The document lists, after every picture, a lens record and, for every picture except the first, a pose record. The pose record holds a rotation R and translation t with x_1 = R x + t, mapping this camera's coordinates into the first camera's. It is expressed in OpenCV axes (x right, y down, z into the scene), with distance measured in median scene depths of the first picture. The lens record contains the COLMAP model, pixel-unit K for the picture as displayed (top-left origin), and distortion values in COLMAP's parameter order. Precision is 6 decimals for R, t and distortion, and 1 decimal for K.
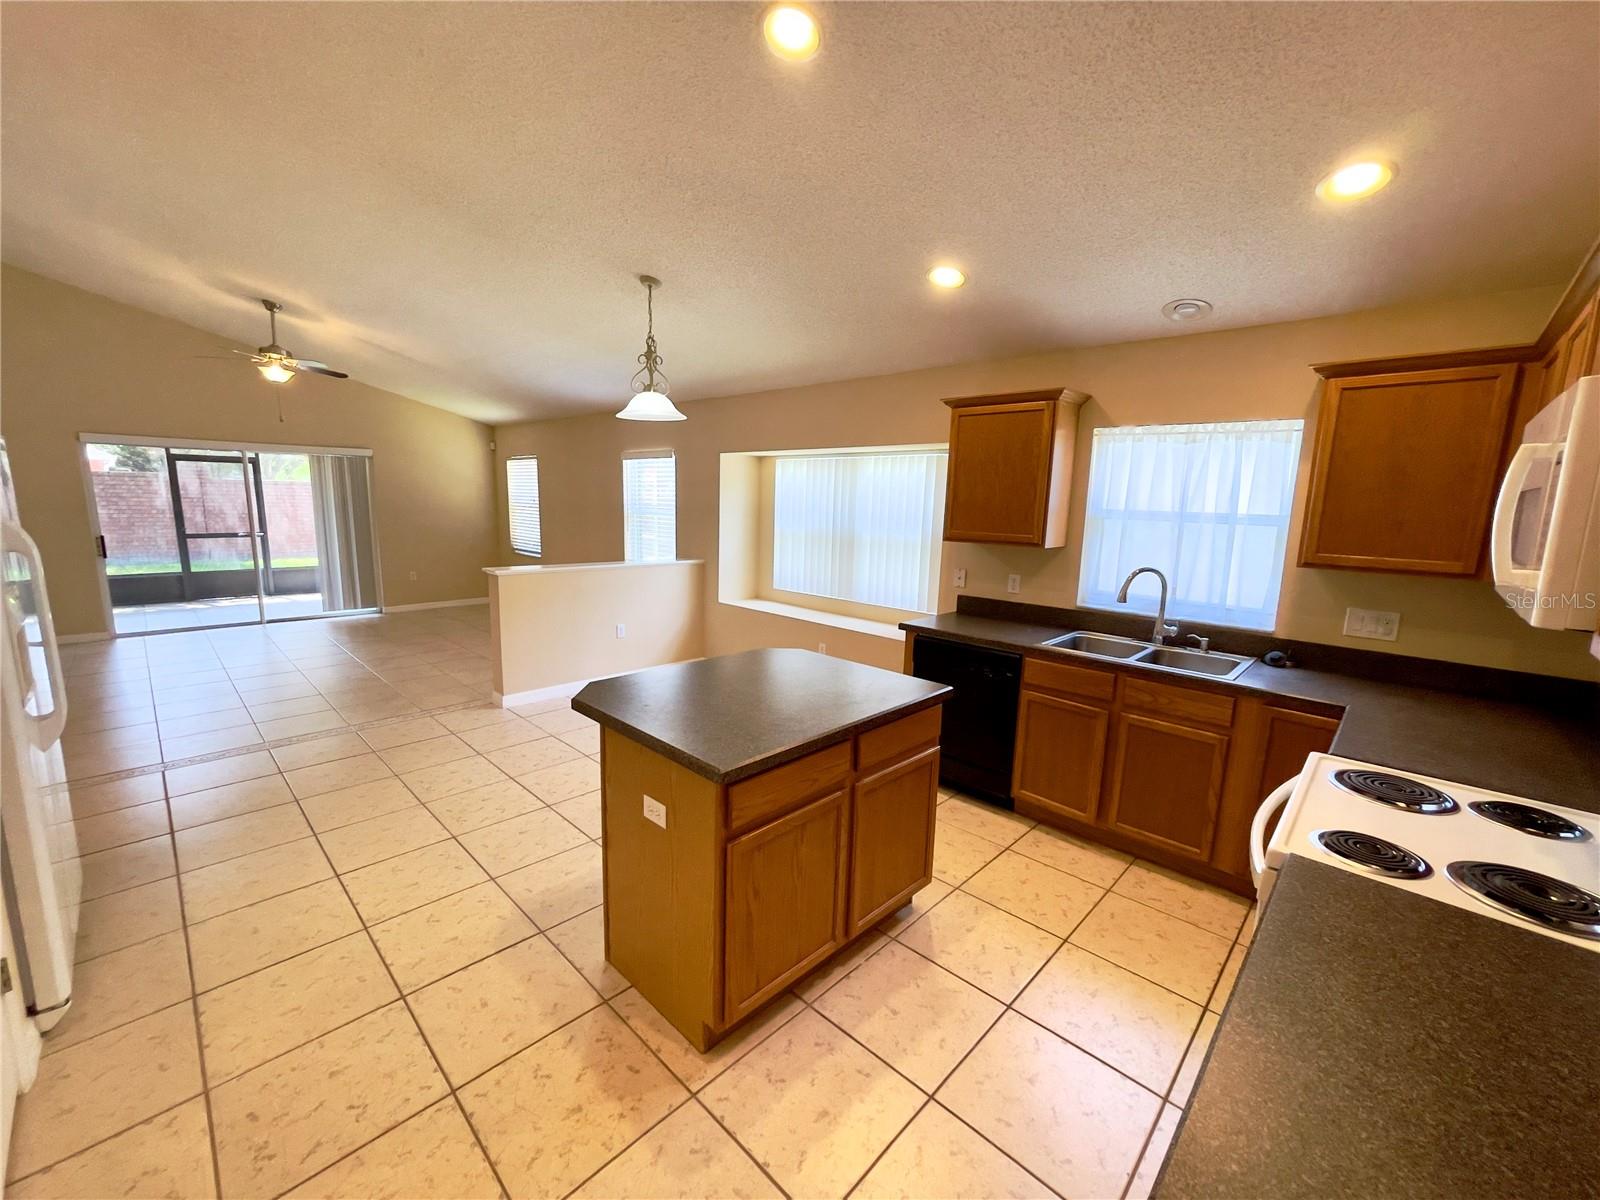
lens RADIAL K [[646.0, 0, 794.2], [0, 646.0, 605.6], [0, 0, 1]] dist [-0.004371, -0.000009]
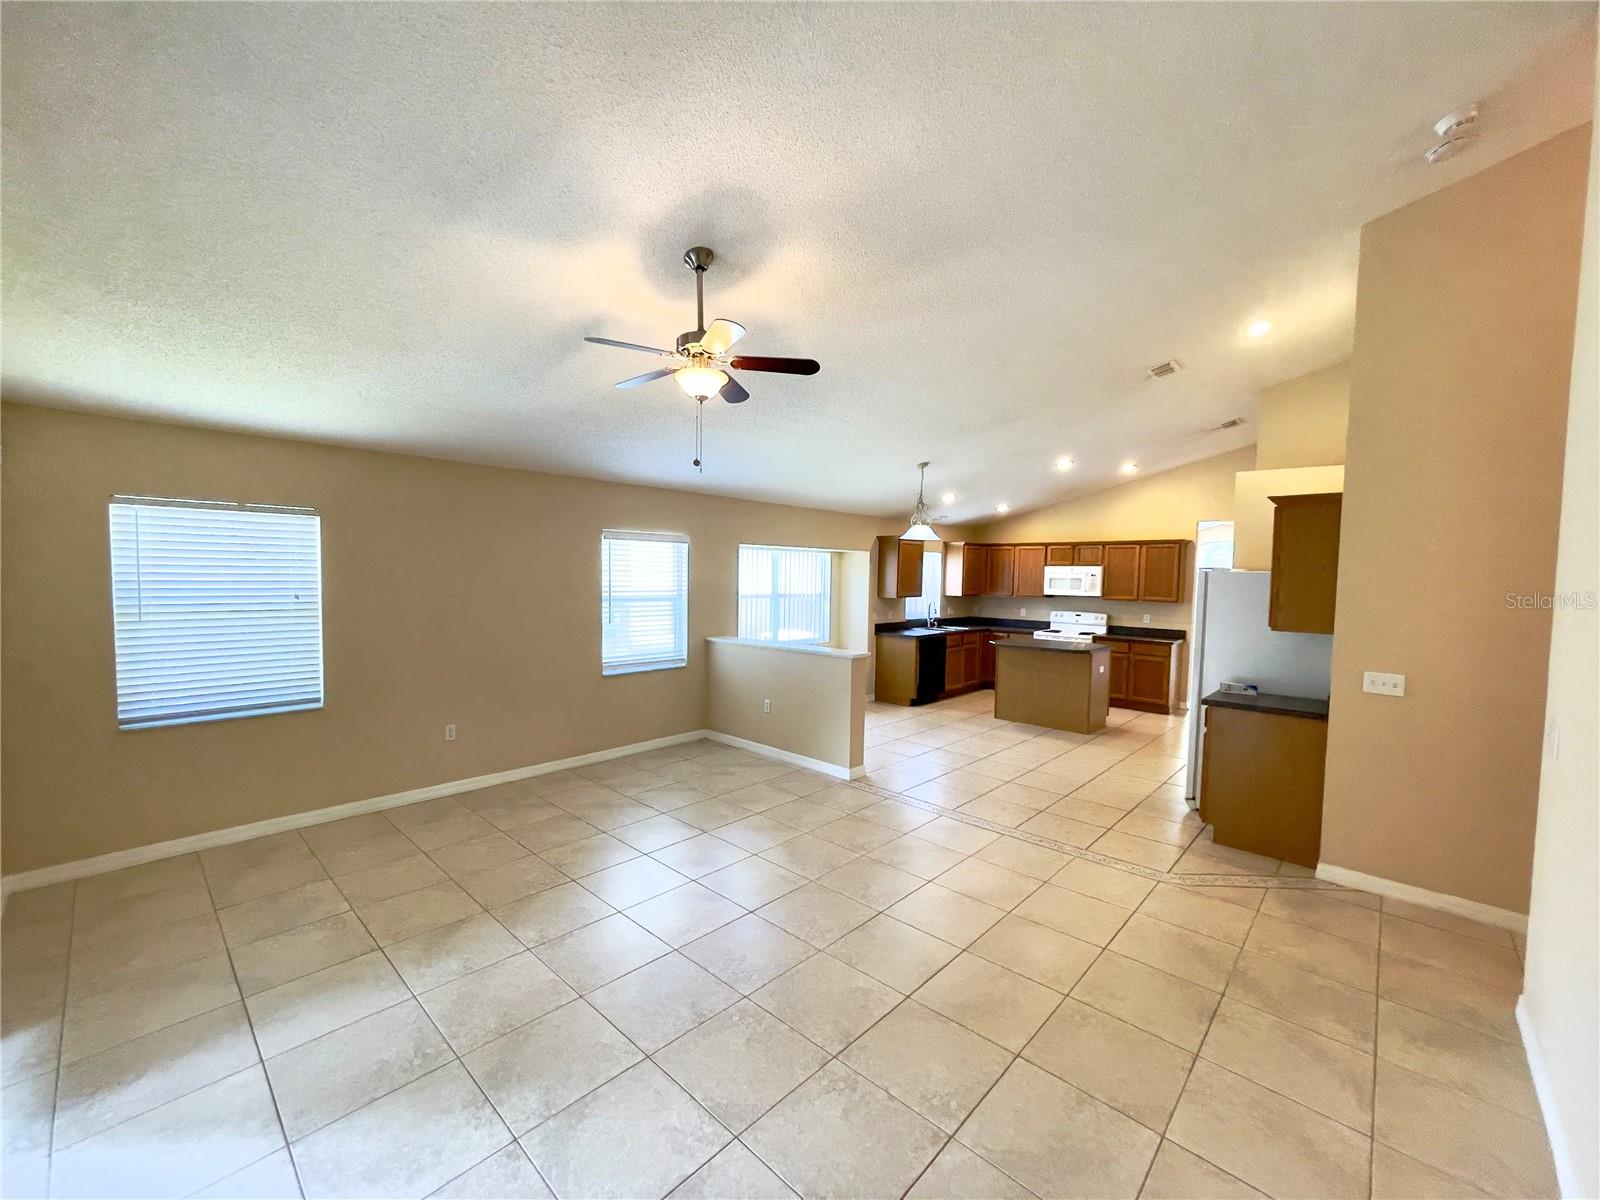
lens RADIAL K [[644.3, 0, 792.5], [0, 644.3, 603.3], [0, 0, 1]] dist [0.001154, 0.000066]
pose [[-0.006094, -0.078109, 0.996926, -2.242567], [0.145565, 0.986256, 0.078163, -0.351103], [-0.989330, 0.145594, 0.005359, 1.552925]]
